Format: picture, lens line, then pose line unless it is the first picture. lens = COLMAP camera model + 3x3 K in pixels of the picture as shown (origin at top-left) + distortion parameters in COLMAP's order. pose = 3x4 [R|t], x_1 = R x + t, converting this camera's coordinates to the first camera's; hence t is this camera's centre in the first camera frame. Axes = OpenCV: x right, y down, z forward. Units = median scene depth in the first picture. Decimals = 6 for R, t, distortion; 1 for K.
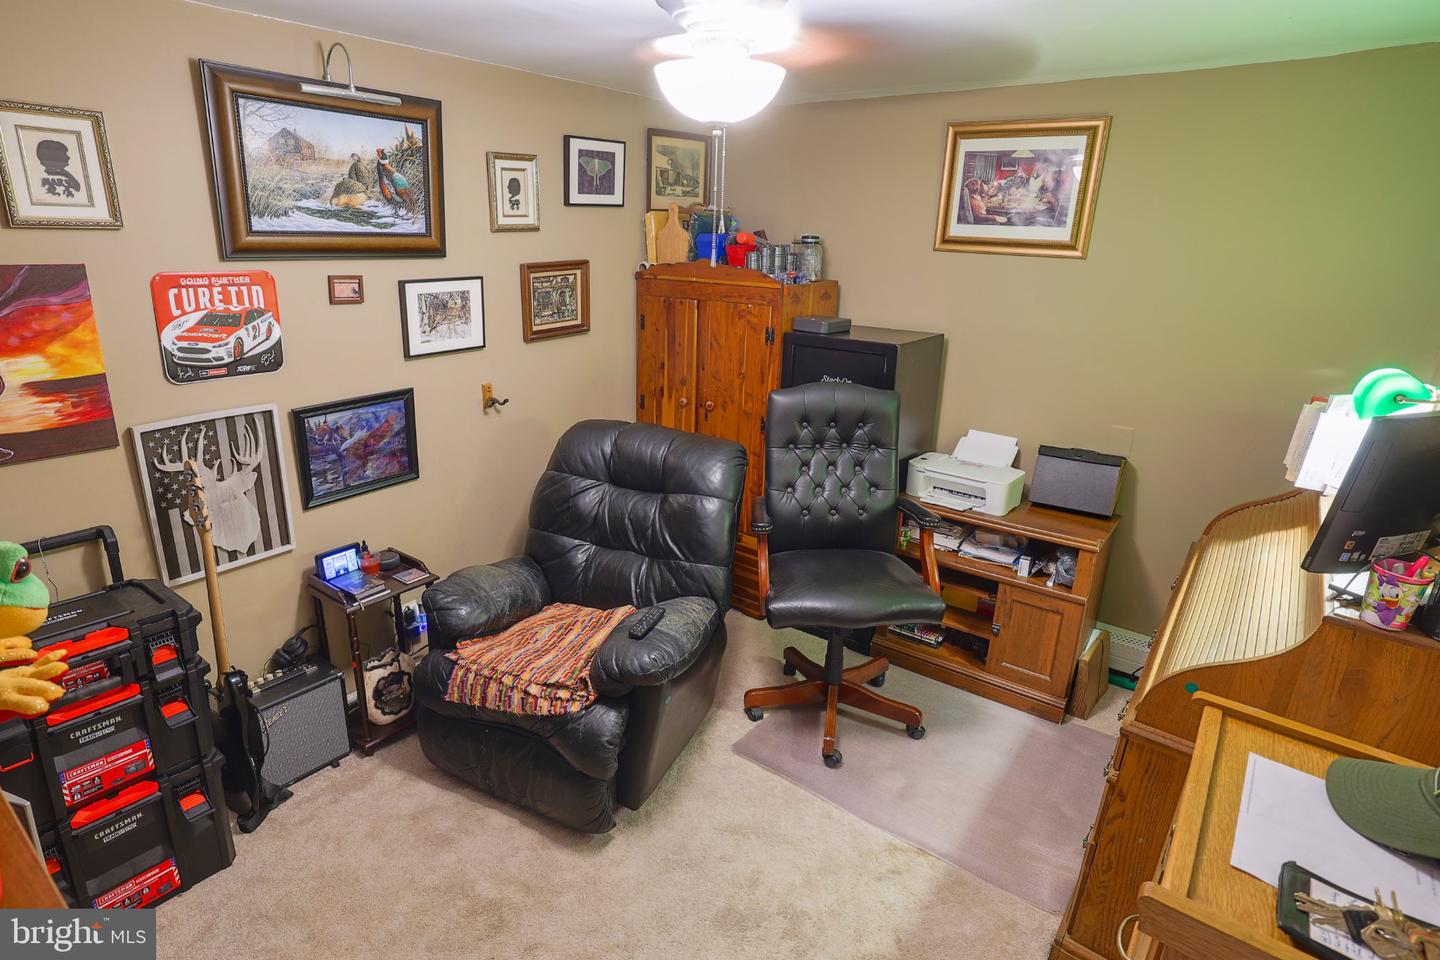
lens RADIAL K [[775.1, 0, 693.7], [0, 775.1, 456.7], [0, 0, 1]] dist [-0.055039, 0.023808]
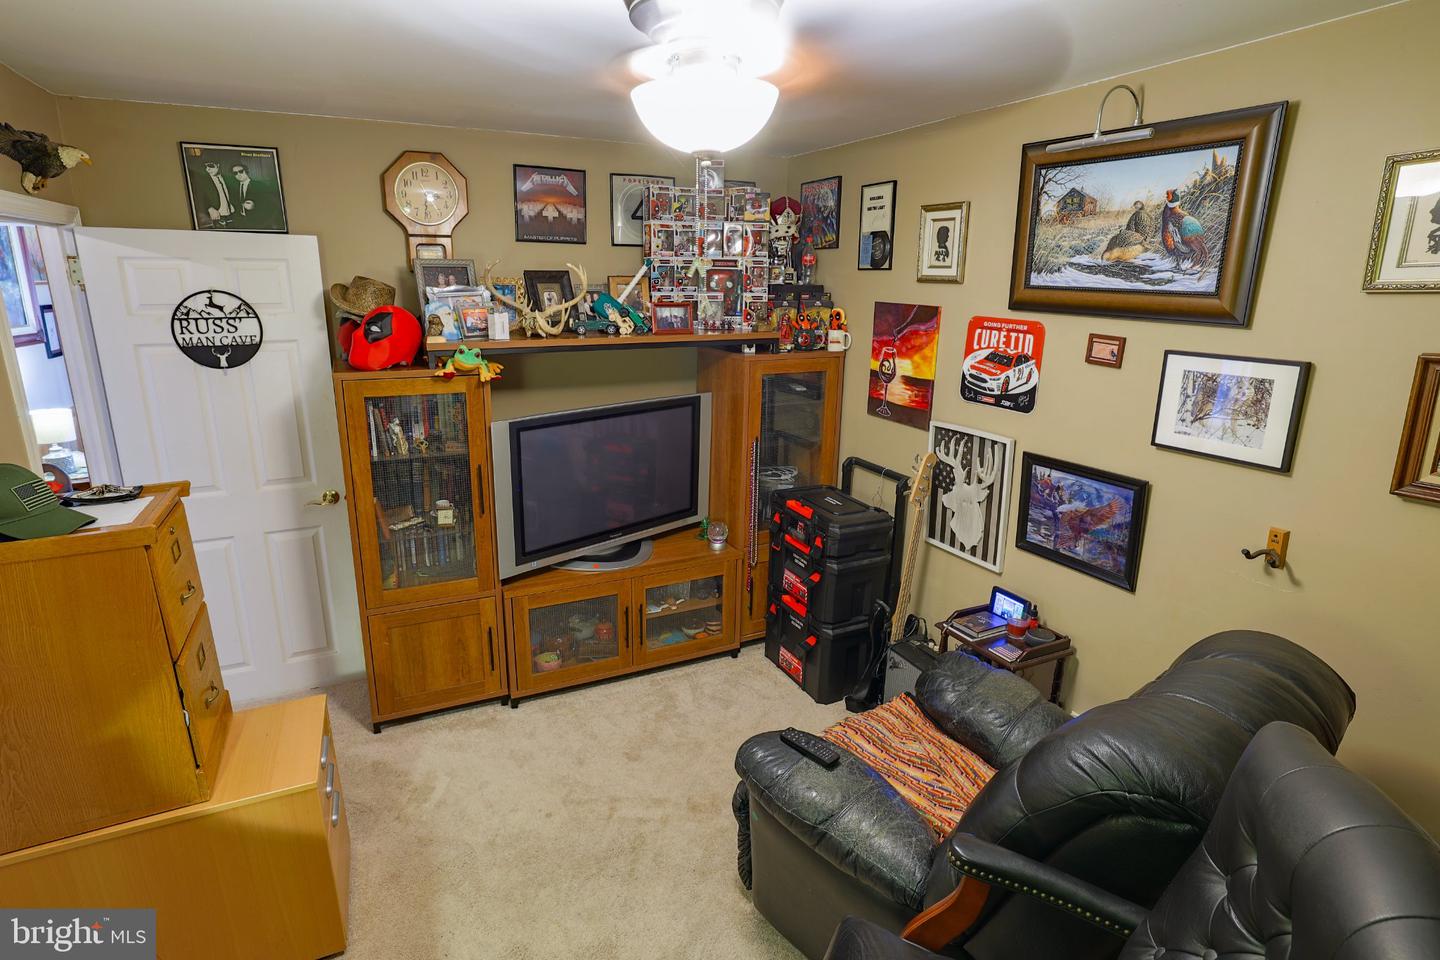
lens RADIAL K [[775.1, 0, 693.7], [0, 775.1, 456.7], [0, 0, 1]] dist [-0.055039, 0.023808]
pose [[-0.487072, 0.180396, -0.854528, 0.625790], [-0.255994, 0.905971, 0.337169, -0.303090], [0.835002, 0.382980, -0.395093, 1.061176]]
